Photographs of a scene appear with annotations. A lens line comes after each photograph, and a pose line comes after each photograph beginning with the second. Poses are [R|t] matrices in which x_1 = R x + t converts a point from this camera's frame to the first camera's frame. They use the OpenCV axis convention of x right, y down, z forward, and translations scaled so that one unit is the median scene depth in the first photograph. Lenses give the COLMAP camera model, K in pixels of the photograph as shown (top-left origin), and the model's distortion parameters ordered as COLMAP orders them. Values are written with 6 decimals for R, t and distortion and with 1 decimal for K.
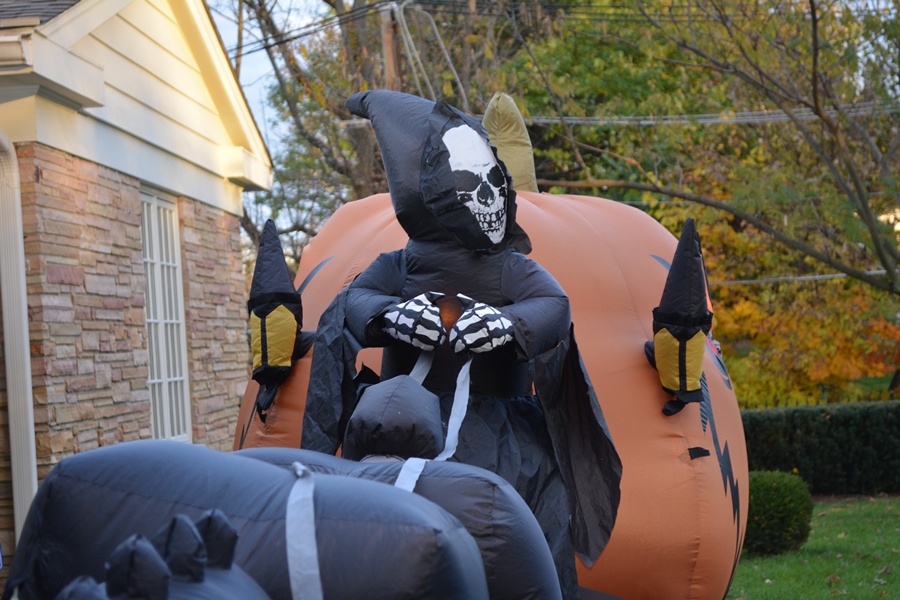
lens RADIAL K [[2020.3, 0, 450.8], [0, 2020.3, 301.7], [0, 0, 1]] dist [0.046312, 0.000000]
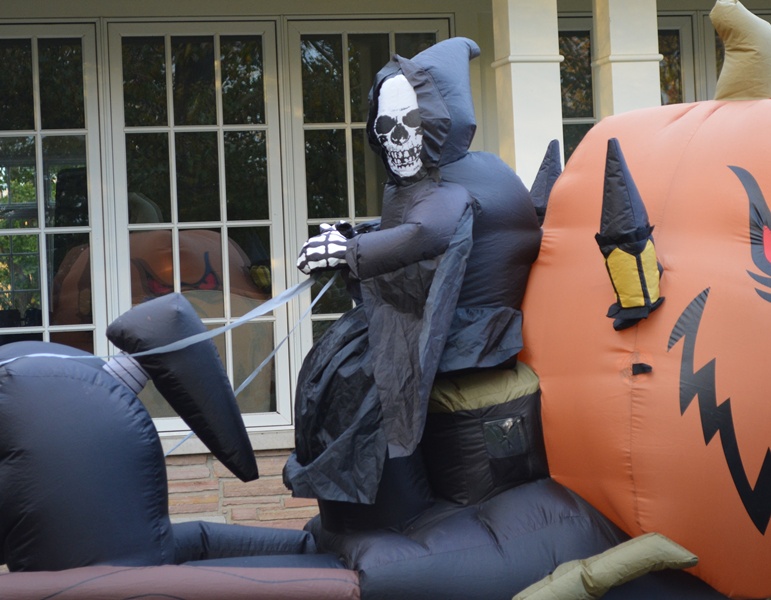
lens RADIAL K [[2618.1, 0, 382.2], [0, 2618.1, 294.2], [0, 0, 1]] dist [0.069344, 0.000000]
pose [[0.297595, 0.033298, -0.954111, 1.339911], [0.046461, 0.997702, 0.049311, -0.033302], [0.953561, -0.059004, 0.295364, 0.494689]]
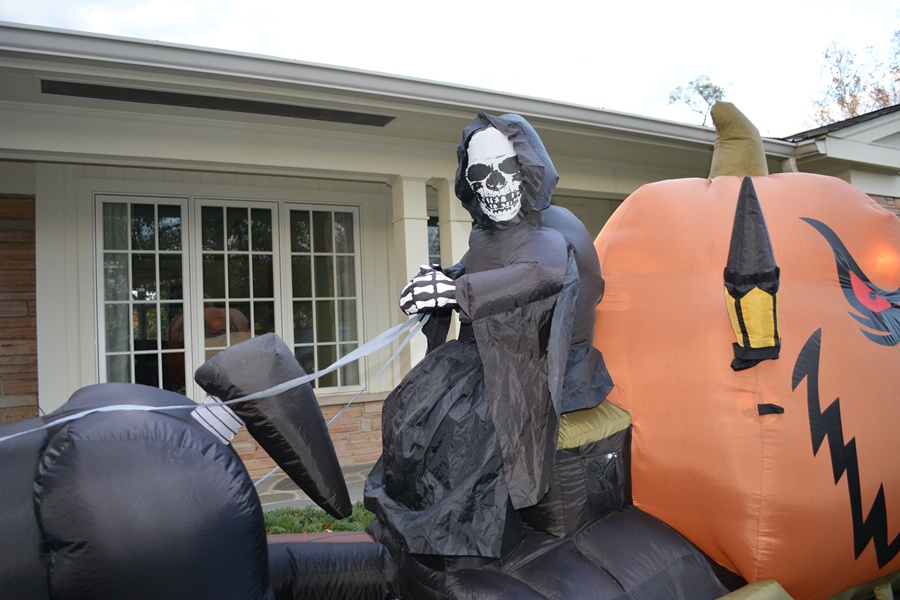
lens RADIAL K [[695.2, 0, 456.7], [0, 695.2, 316.8], [0, 0, 1]] dist [-0.077051, -0.019511]
pose [[0.535535, 0.015095, -0.844378, 0.326952], [0.032887, 0.998709, 0.038712, 0.010411], [0.843873, -0.048501, 0.534347, 0.693154]]
